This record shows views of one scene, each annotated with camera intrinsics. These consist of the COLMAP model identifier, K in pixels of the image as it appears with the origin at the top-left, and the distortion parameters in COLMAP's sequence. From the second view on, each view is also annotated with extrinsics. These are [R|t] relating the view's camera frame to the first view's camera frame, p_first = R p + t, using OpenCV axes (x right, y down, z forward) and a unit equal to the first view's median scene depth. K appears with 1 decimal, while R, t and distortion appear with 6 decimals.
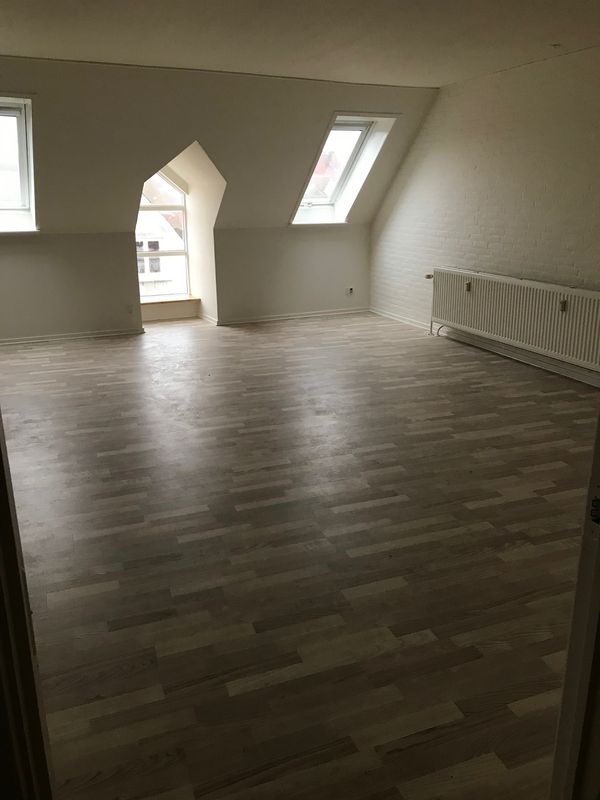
lens RADIAL K [[659.8, 0, 300.0], [0, 659.8, 400.0], [0, 0, 1]] dist [0.082263, -0.054205]
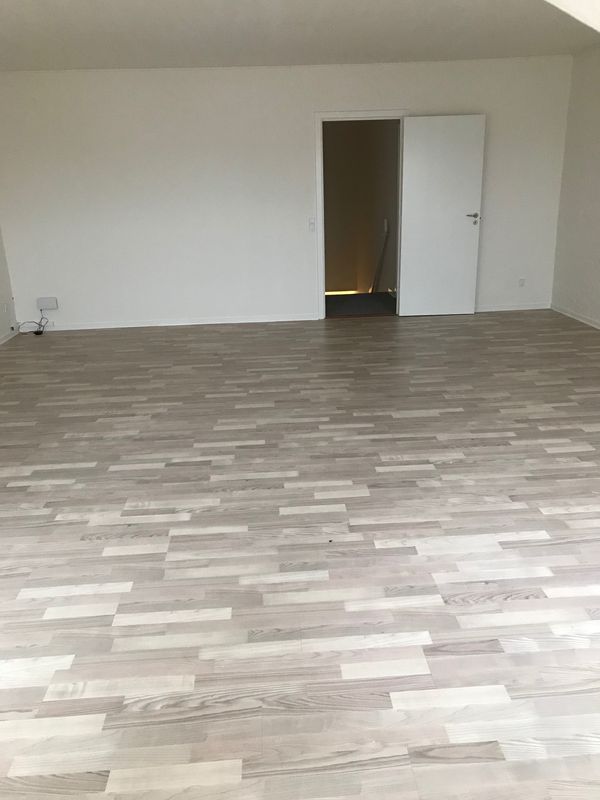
lens RADIAL K [[659.8, 0, 300.0], [0, 659.8, 400.0], [0, 0, 1]] dist [0.082263, -0.054205]
pose [[-0.955428, -0.066419, 0.287656, -0.323665], [0.114331, 0.815088, 0.567943, -0.524004], [-0.272187, 0.575517, -0.771164, 1.697918]]
